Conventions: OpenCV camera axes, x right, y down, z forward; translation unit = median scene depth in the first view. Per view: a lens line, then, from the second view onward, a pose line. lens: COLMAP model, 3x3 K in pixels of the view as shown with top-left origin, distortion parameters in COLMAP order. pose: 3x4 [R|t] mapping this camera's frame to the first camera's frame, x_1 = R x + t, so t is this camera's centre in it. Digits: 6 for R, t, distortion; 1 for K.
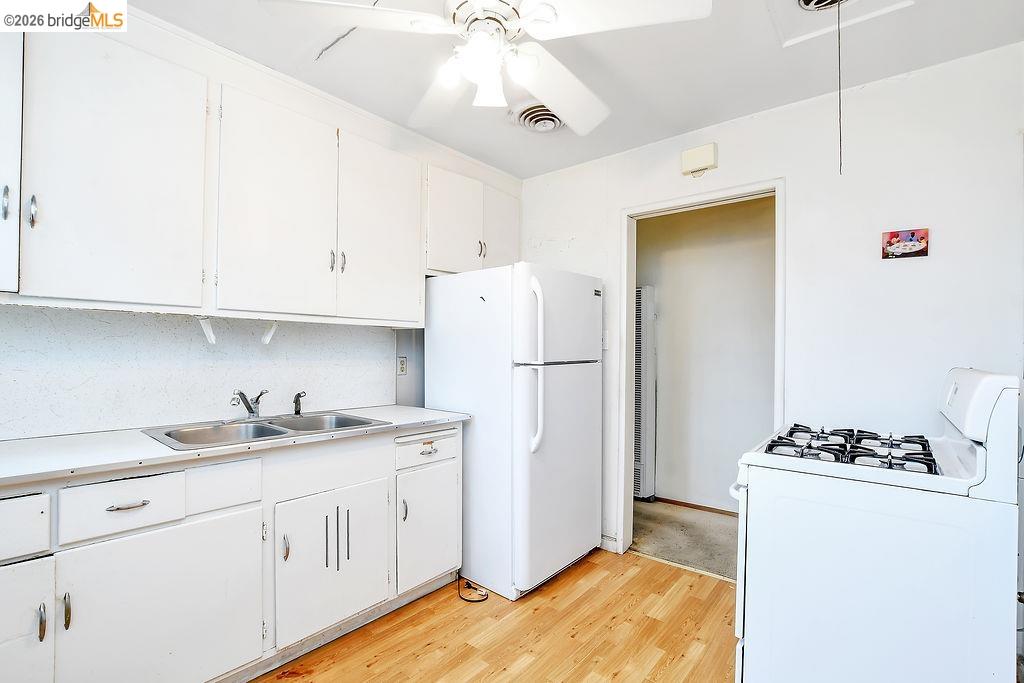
lens RADIAL K [[466.1, 0, 507.3], [0, 466.1, 349.1], [0, 0, 1]] dist [-0.019380, -0.000509]
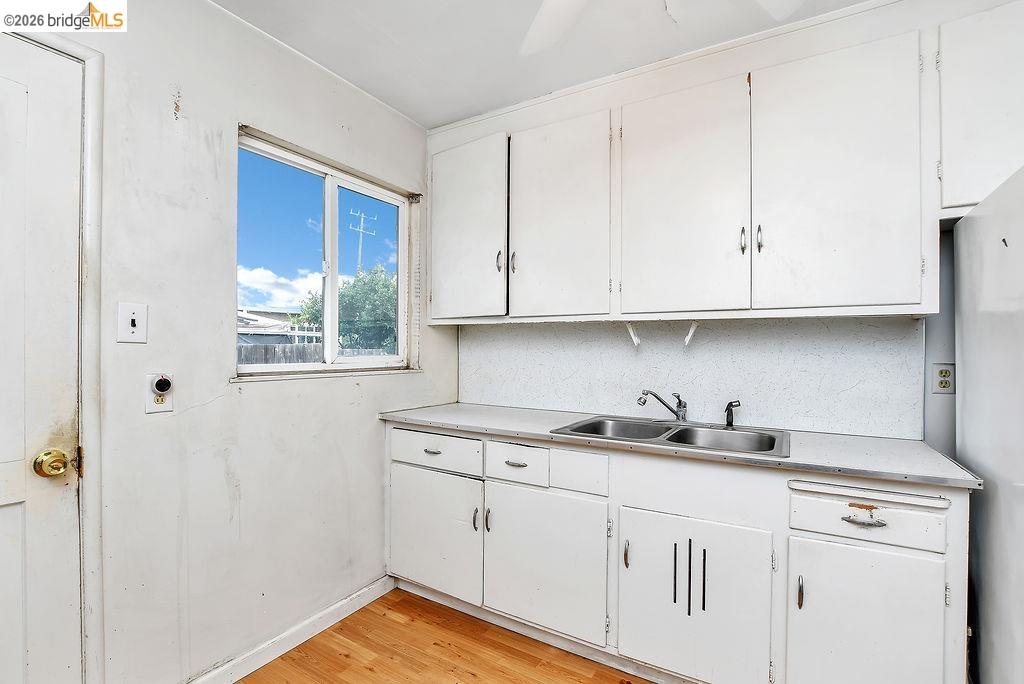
lens RADIAL K [[476.2, 0, 510.6], [0, 476.2, 349.2], [0, 0, 1]] dist [-0.021395, 0.000292]
pose [[0.157814, -0.007996, -0.987436, 0.433713], [-0.003019, 0.999959, -0.008580, 0.007612], [0.987464, 0.004335, 0.157784, 0.556795]]
